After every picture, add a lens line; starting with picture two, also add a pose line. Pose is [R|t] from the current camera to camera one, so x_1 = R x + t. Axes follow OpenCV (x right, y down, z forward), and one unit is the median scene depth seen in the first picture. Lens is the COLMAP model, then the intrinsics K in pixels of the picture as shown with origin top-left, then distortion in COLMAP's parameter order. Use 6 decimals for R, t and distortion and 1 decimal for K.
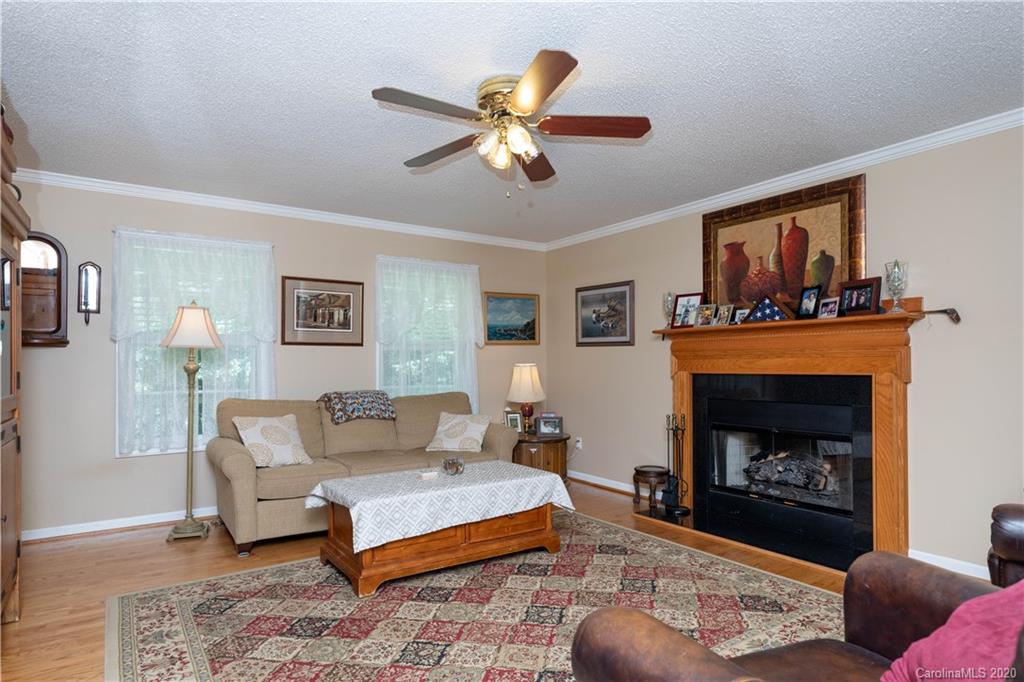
lens RADIAL K [[569.7, 0, 511.5], [0, 569.7, 359.0], [0, 0, 1]] dist [0.020362, 0.000284]
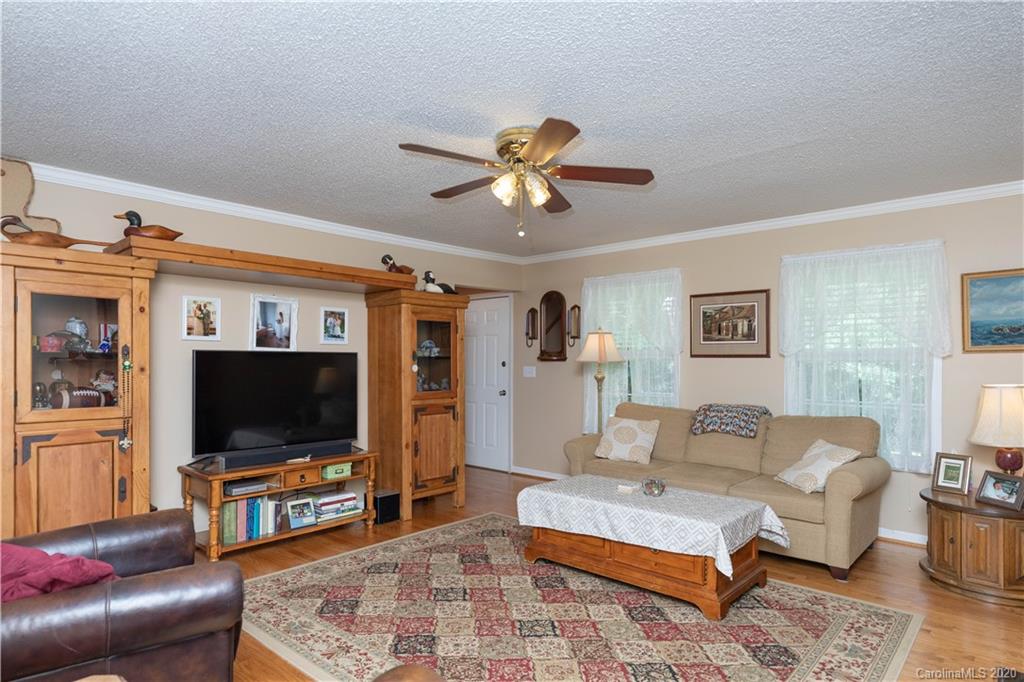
lens RADIAL K [[578.1, 0, 512.0], [0, 578.1, 341.0], [0, 0, 1]] dist [0.005679, 0.000575]
pose [[0.253239, -0.043520, -0.966424, 0.666202], [-0.012130, 0.998766, -0.048155, 0.000414], [0.967328, 0.023917, 0.252399, 0.446941]]
